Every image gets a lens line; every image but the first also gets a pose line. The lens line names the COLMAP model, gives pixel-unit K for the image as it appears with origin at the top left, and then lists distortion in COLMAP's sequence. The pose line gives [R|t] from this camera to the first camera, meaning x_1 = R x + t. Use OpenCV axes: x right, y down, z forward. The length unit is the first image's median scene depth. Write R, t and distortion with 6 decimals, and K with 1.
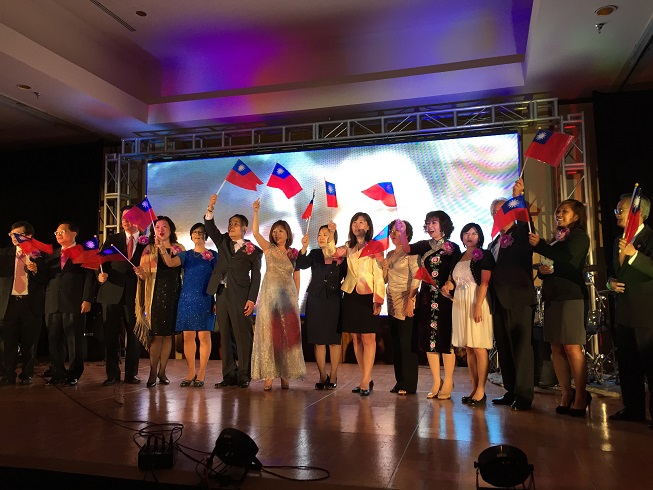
lens RADIAL K [[559.8, 0, 323.6], [0, 559.8, 244.9], [0, 0, 1]] dist [0.040838, 0.006707]
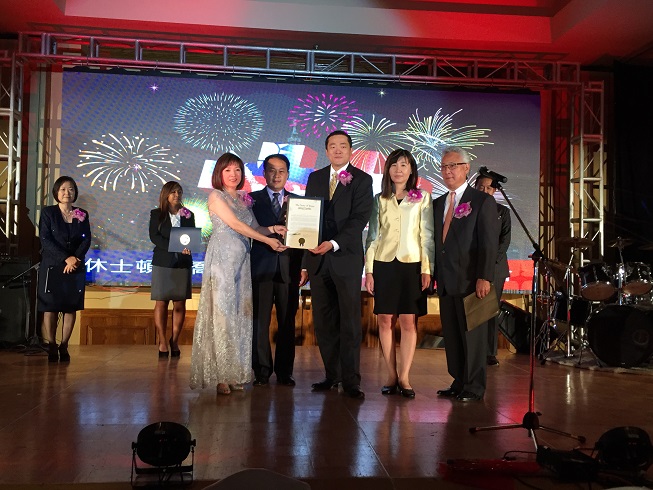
lens RADIAL K [[647.8, 0, 324.6], [0, 647.8, 241.3], [0, 0, 1]] dist [0.043455, 0.000000]
pose [[0.933209, 0.041358, 0.356946, -0.322538], [-0.063540, 0.996694, 0.050635, 0.005879], [-0.353672, -0.069933, 0.932752, 0.111105]]
